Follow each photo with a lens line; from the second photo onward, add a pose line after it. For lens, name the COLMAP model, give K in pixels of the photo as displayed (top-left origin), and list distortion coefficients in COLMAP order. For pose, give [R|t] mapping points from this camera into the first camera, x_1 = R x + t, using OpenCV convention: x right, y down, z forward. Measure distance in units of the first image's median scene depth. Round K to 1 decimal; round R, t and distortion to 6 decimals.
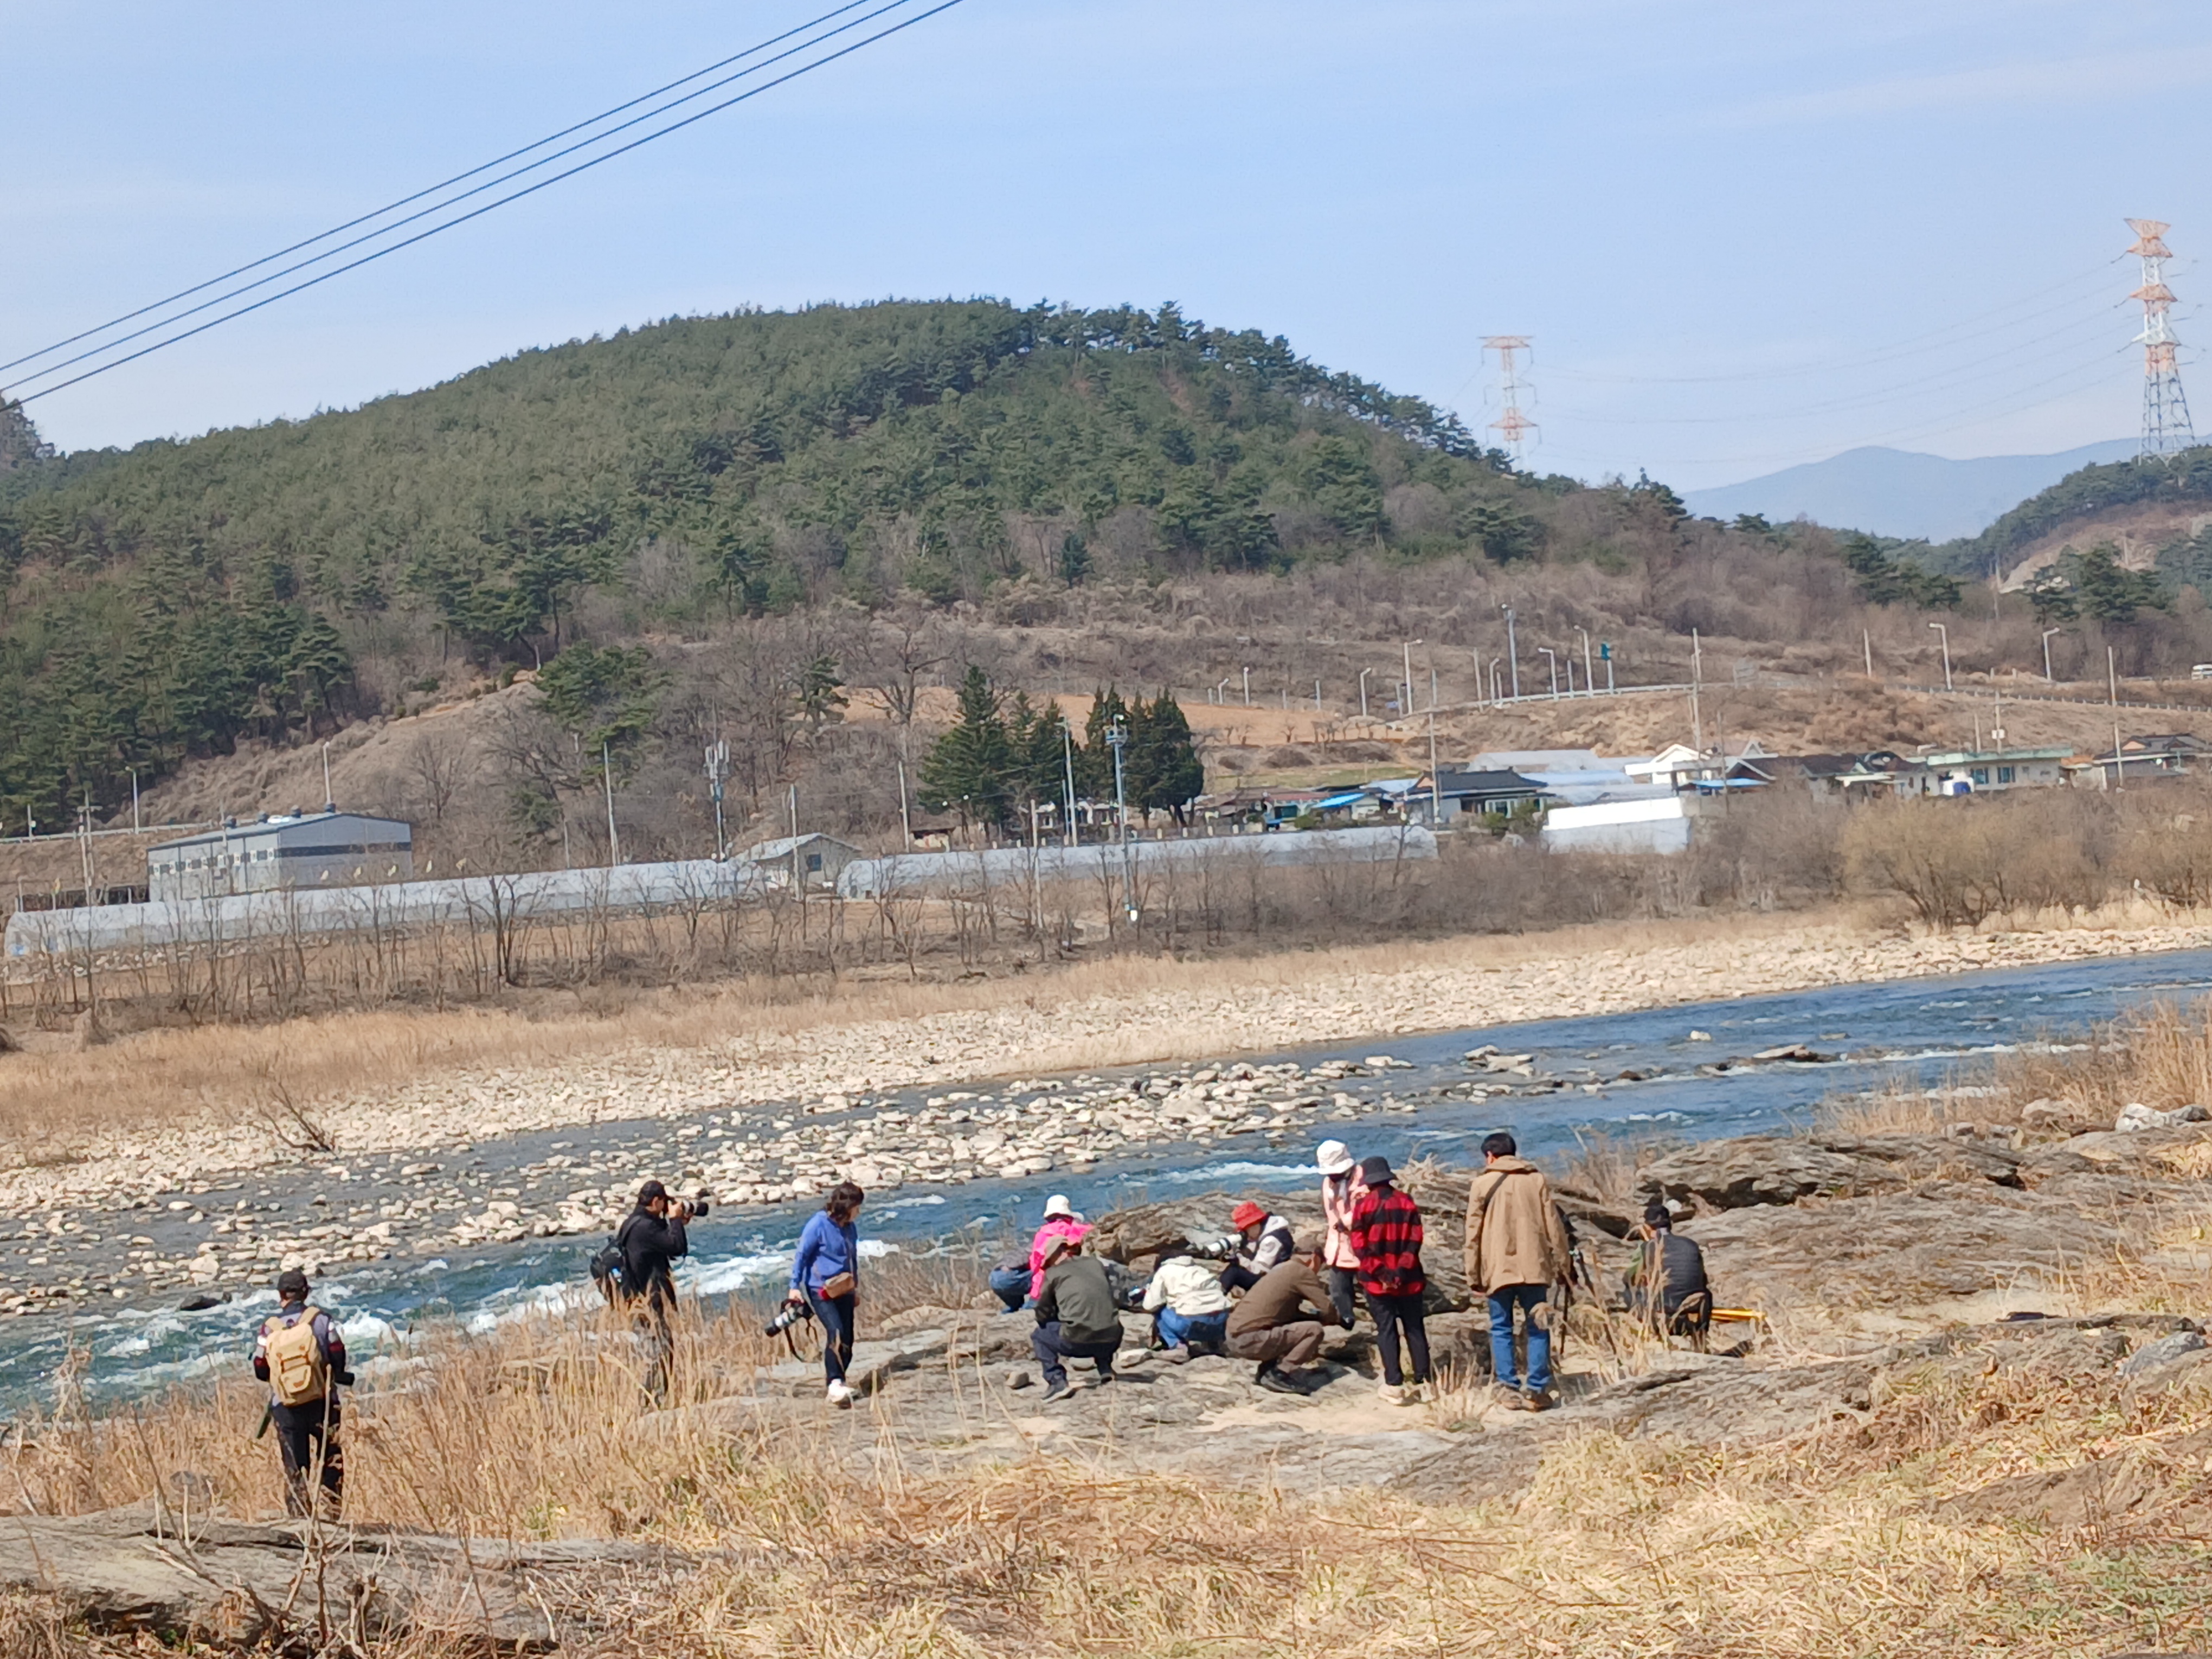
lens RADIAL K [[3976.2, 0, 1108.6], [0, 3976.2, 724.9], [0, 0, 1]] dist [0.281111, -0.795866]
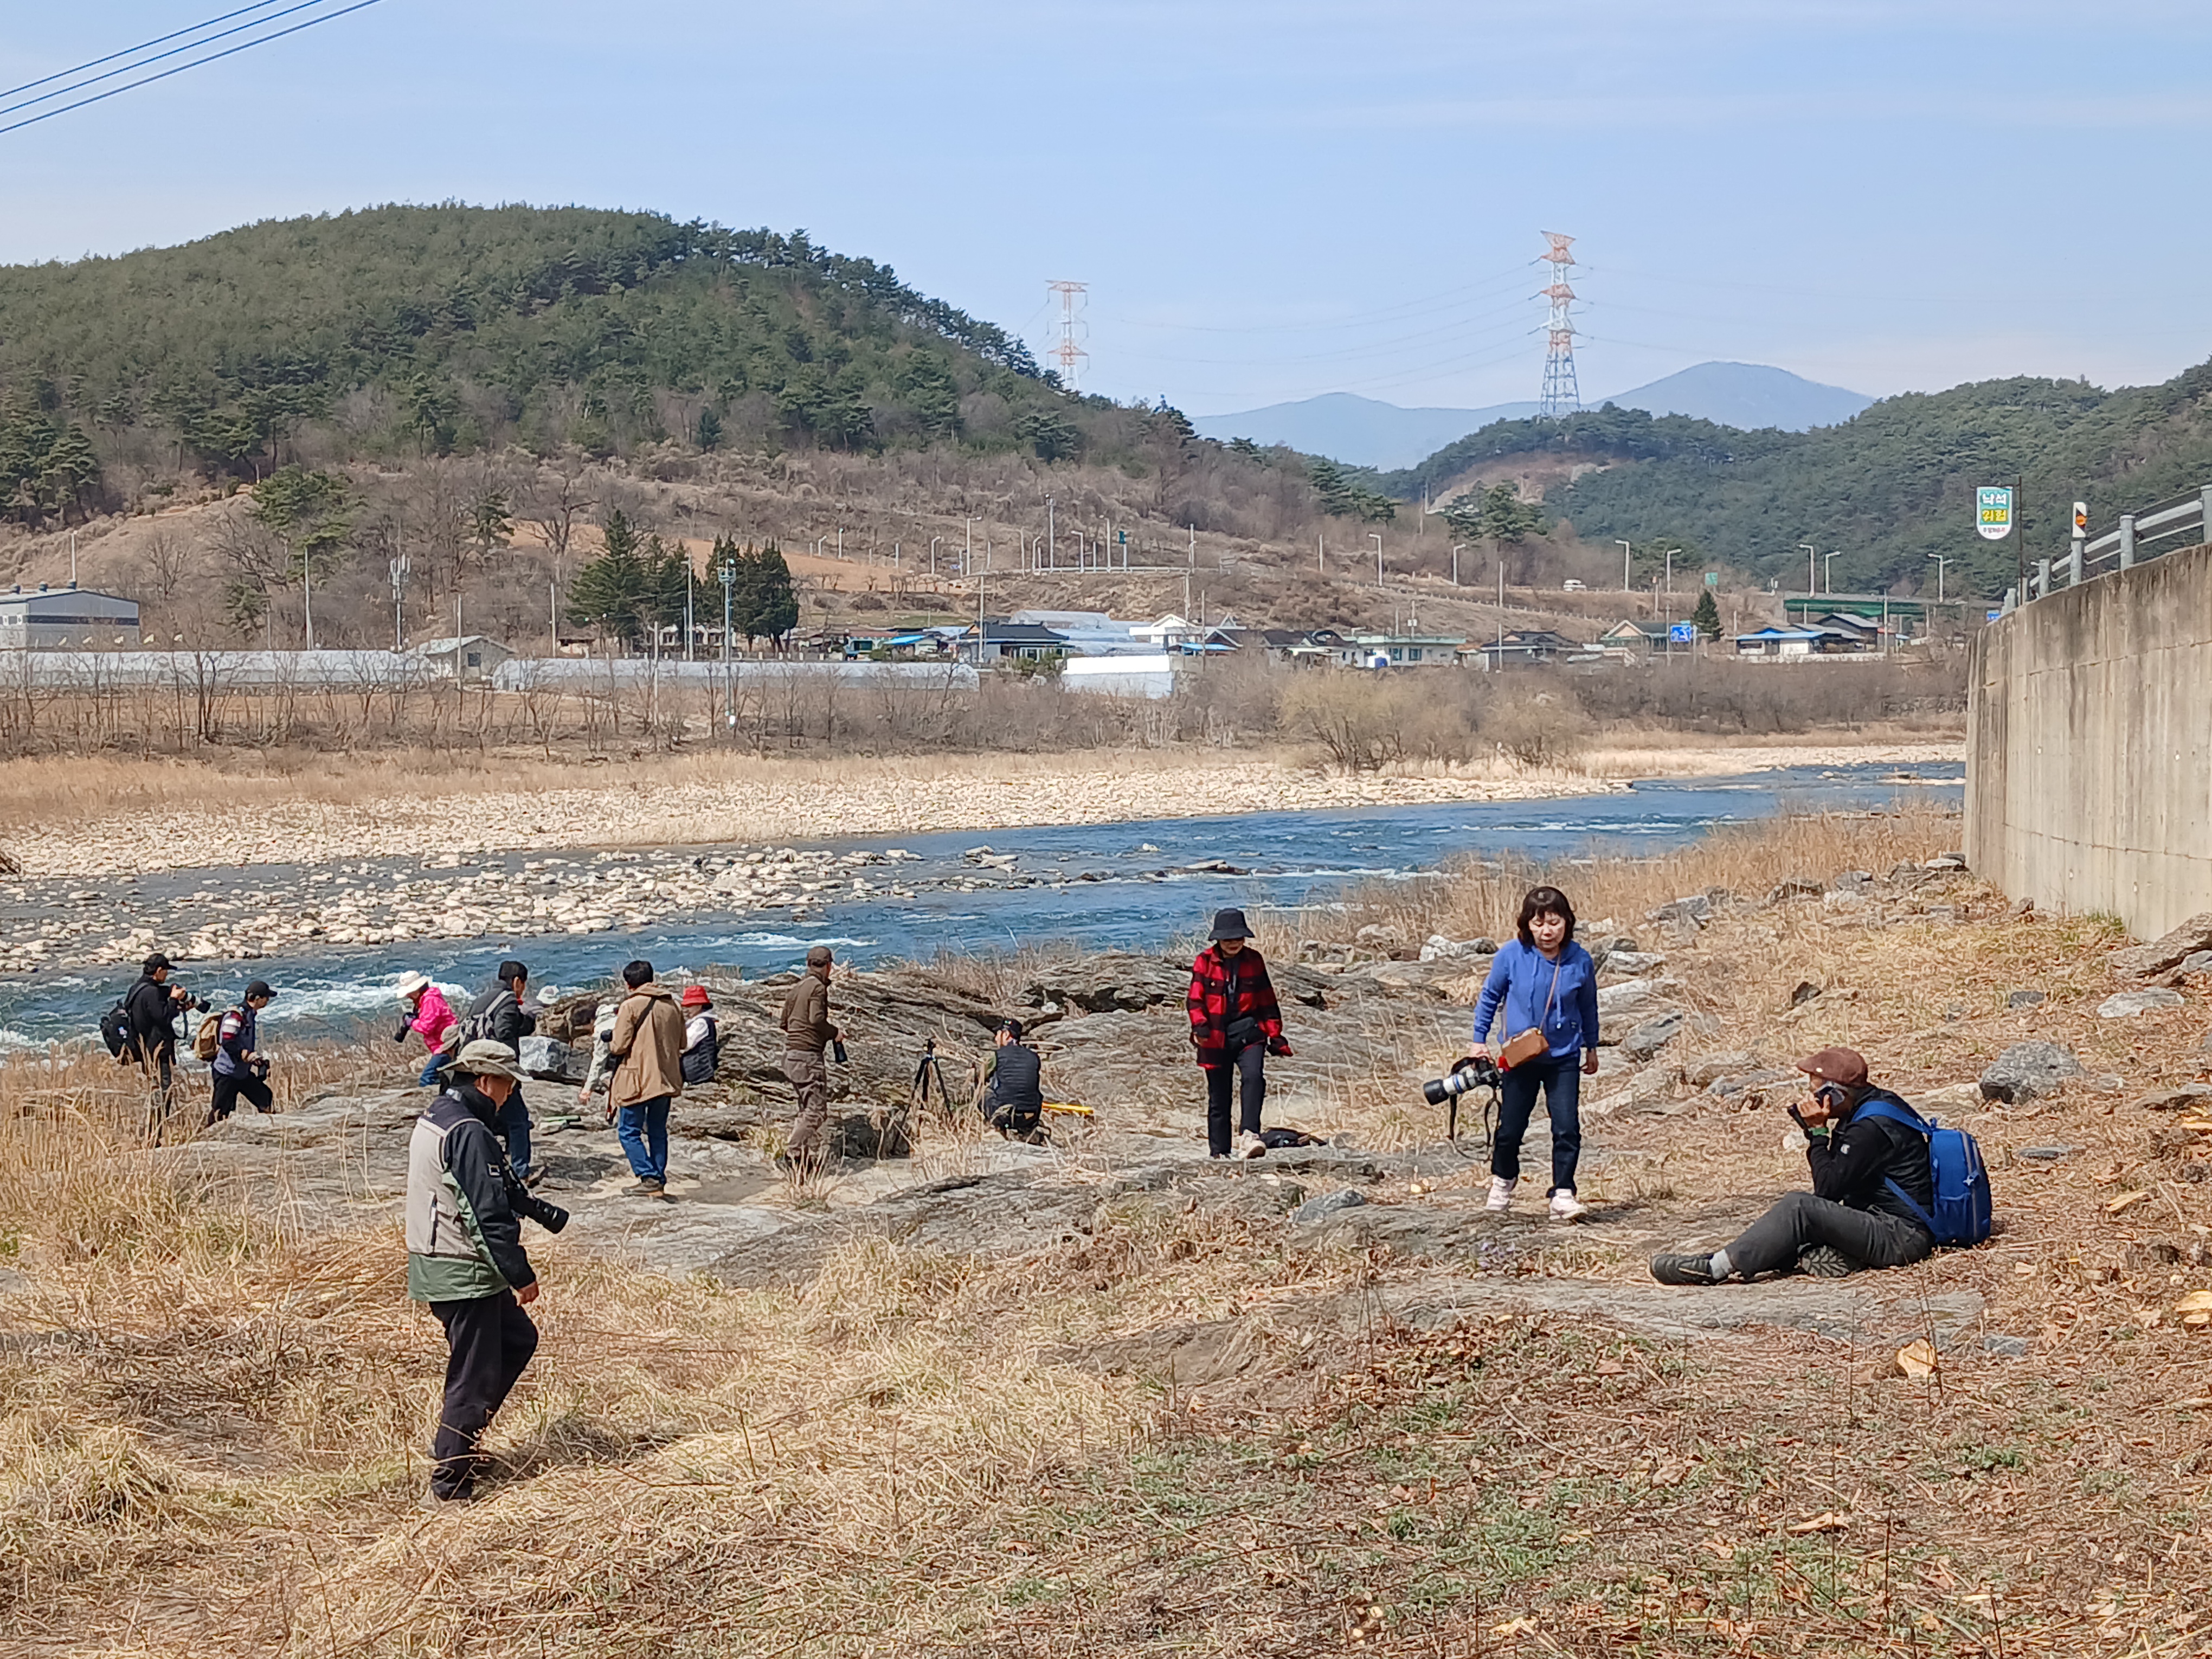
lens RADIAL K [[3120.9, 0, 1102.5], [0, 3120.9, 745.6], [0, 0, 1]] dist [0.322479, -1.219883]
pose [[0.990612, 0.065460, 0.120015, 0.002888], [-0.071764, 0.996218, 0.048976, -0.000607], [-0.116356, -0.057129, 0.991563, 0.004285]]
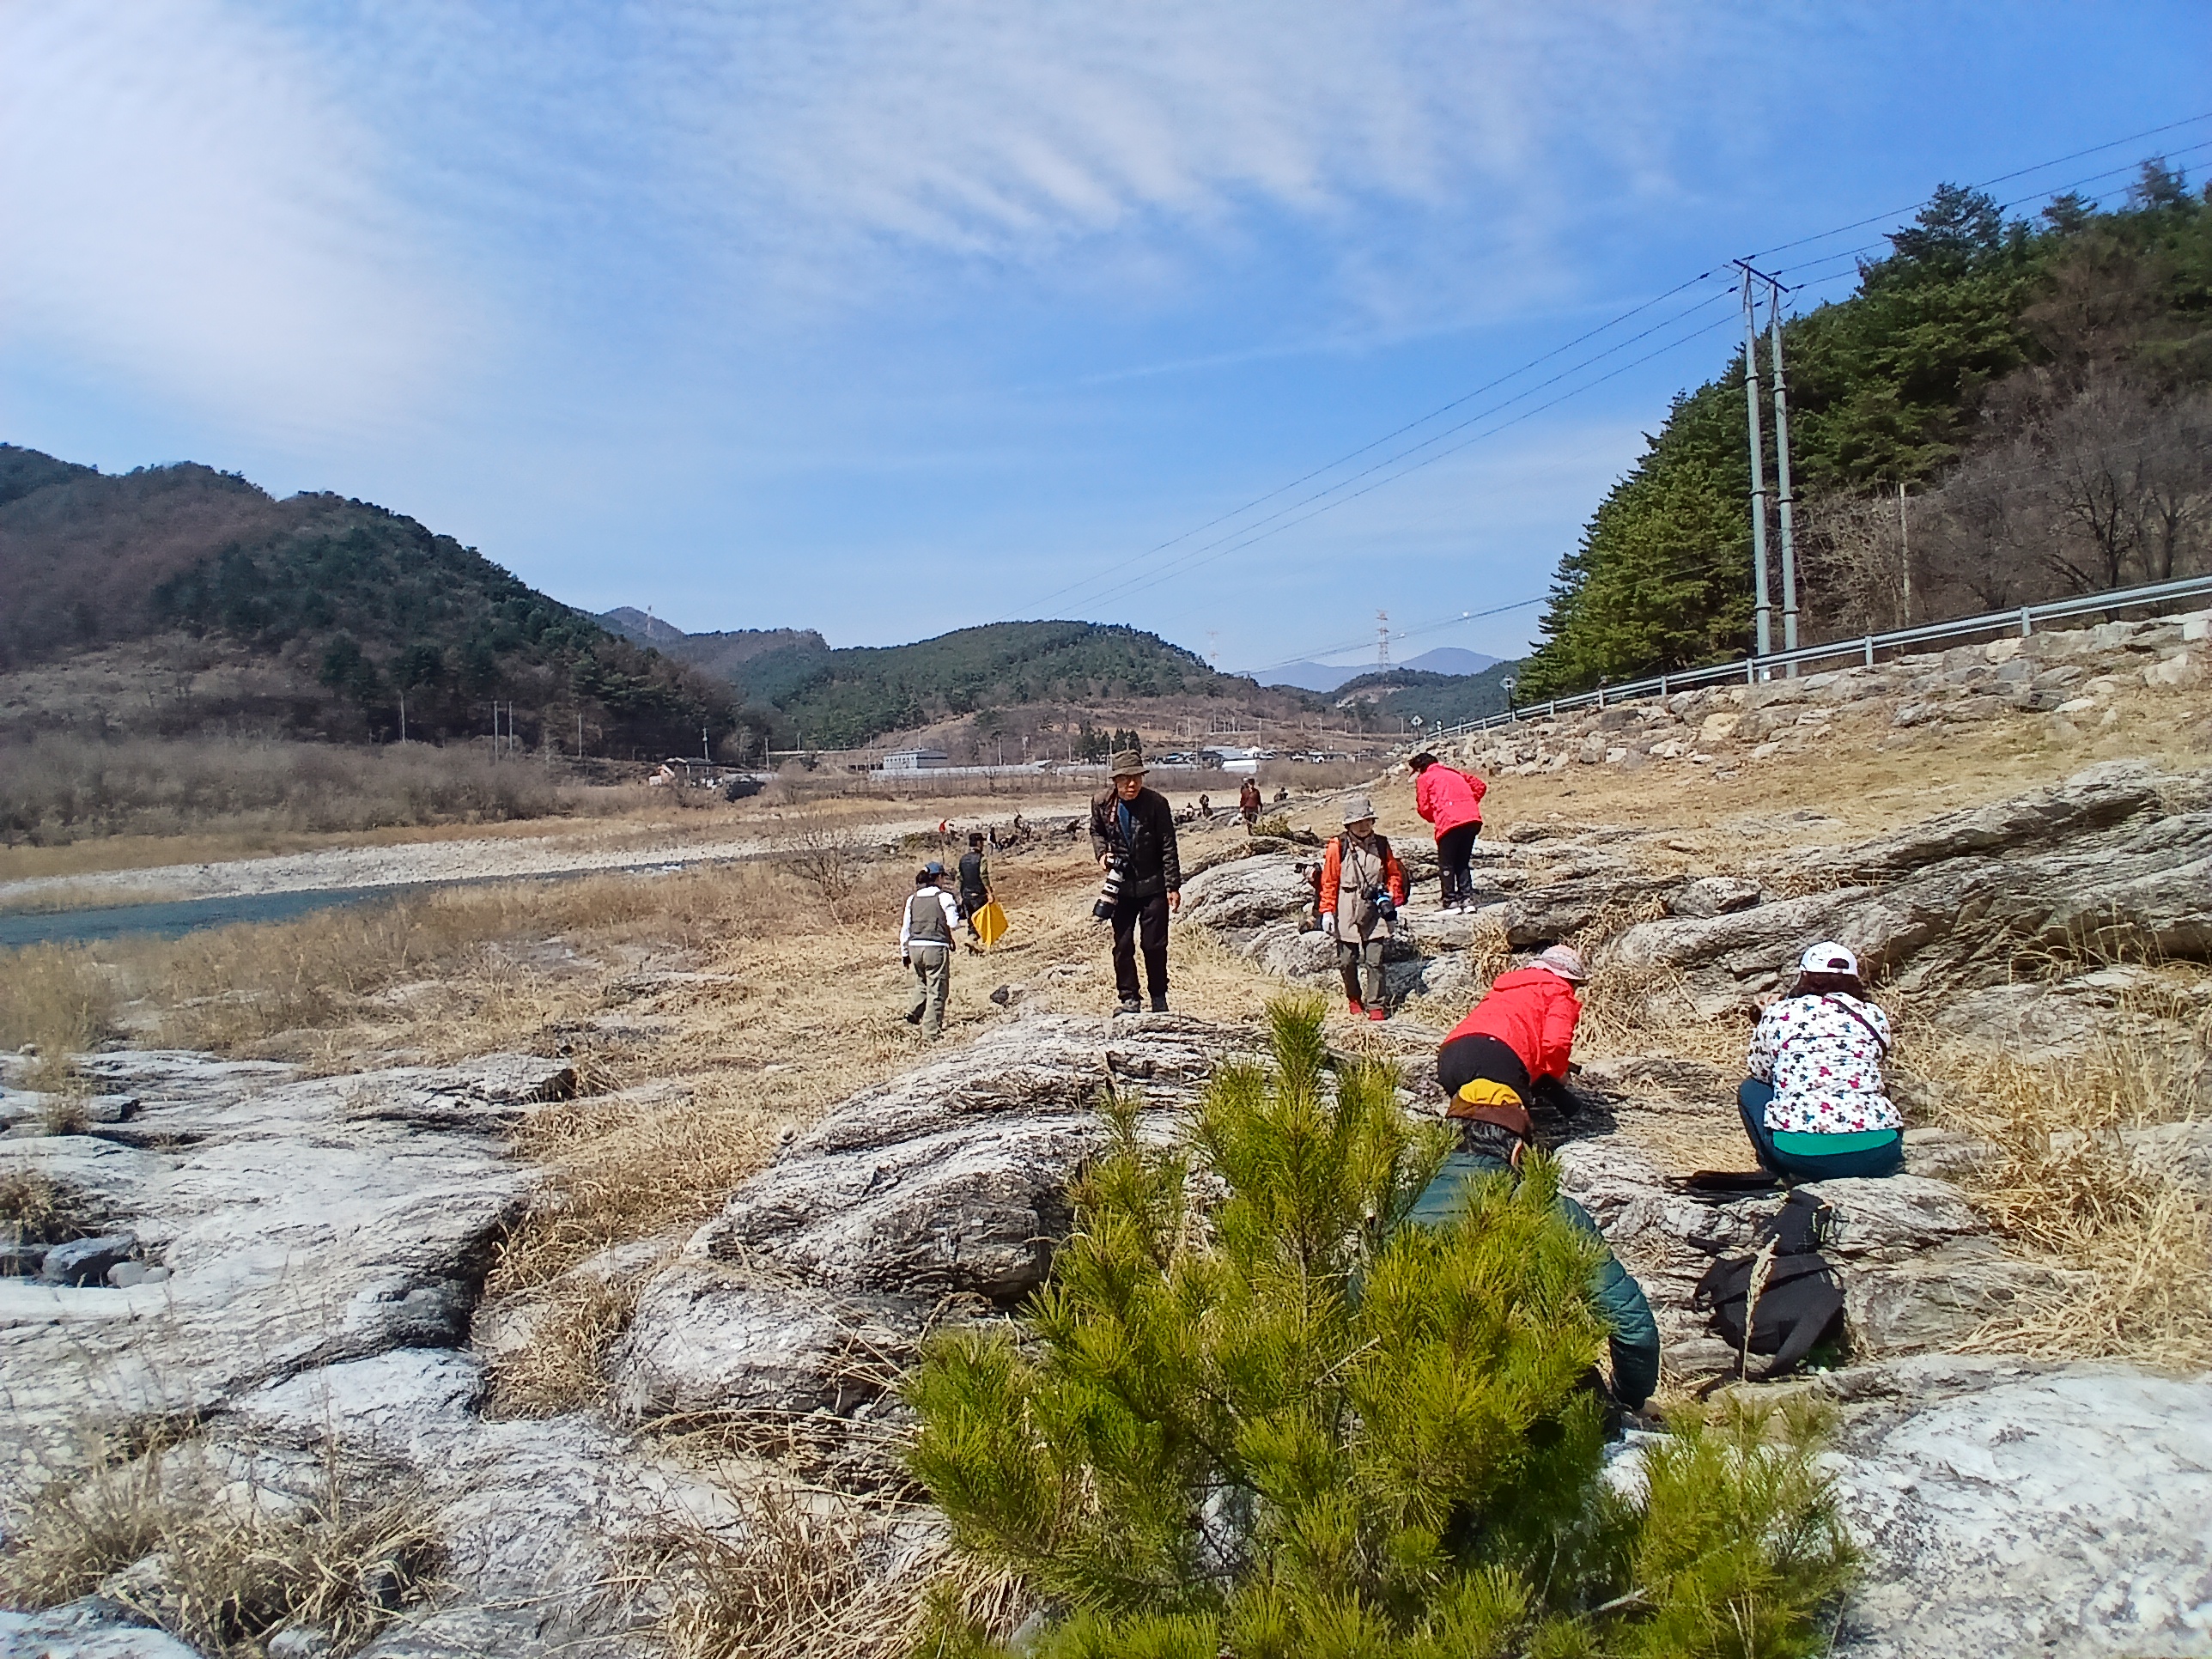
lens RADIAL K [[1085.9, 0, 1097.0], [0, 1085.9, 796.9], [0, 0, 1]] dist [-0.033013, -0.024611]
pose [[0.999100, 0.042410, 0.001012, -0.021374], [-0.042391, 0.997174, 0.062032, -0.006224], [0.001622, -0.062019, 0.998074, -0.136696]]
